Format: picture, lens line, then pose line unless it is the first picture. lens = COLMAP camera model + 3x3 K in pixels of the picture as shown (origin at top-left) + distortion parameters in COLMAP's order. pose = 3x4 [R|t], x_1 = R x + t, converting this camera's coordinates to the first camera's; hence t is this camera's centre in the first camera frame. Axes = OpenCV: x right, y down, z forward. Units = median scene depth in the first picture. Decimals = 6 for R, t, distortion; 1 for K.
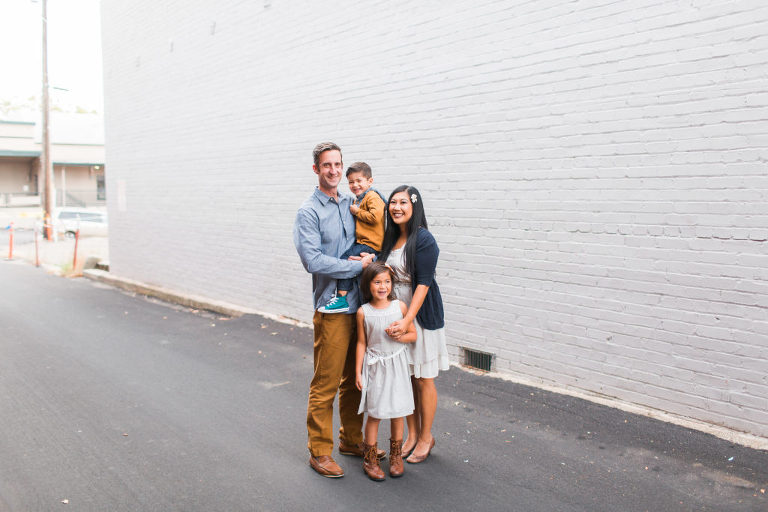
lens RADIAL K [[748.4, 0, 389.5], [0, 748.4, 254.6], [0, 0, 1]] dist [0.003497, -0.008273]
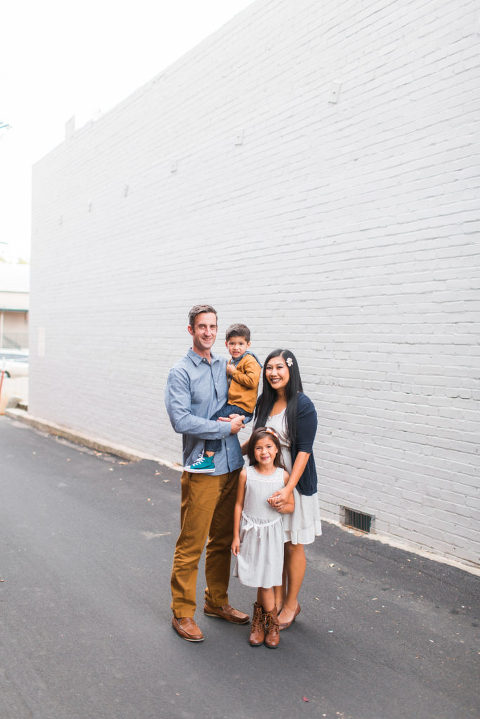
lens RADIAL K [[700.7, 0, 240.0], [0, 700.7, 359.5], [0, 0, 1]] dist [0.003497, -0.008273]
pose [[0.995688, 0.031322, -0.087322, 0.040778], [-0.036287, 0.997779, -0.055857, -0.017847], [0.085379, 0.058785, 0.994613, 0.044872]]
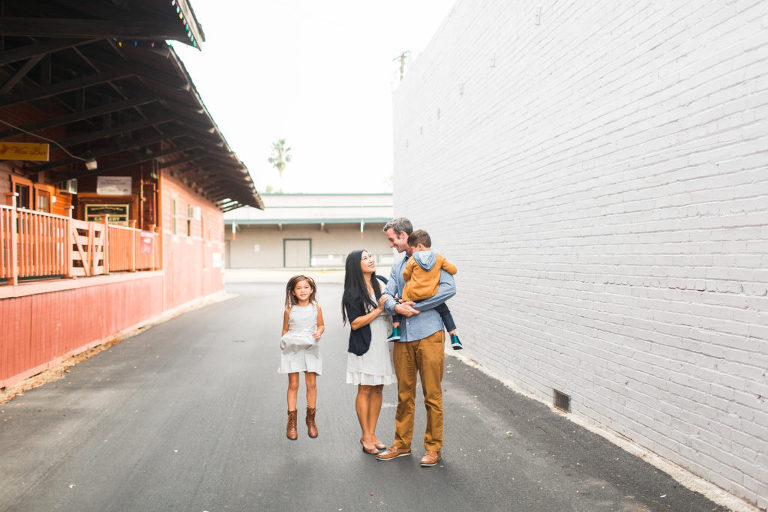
lens RADIAL K [[748.4, 0, 389.5], [0, 748.4, 254.6], [0, 0, 1]] dist [0.003497, -0.008273]
pose [[0.876471, -0.003604, -0.481441, 0.475339], [-0.035601, 0.996749, -0.072273, 0.017086], [0.480137, 0.080485, 0.873494, -0.104039]]
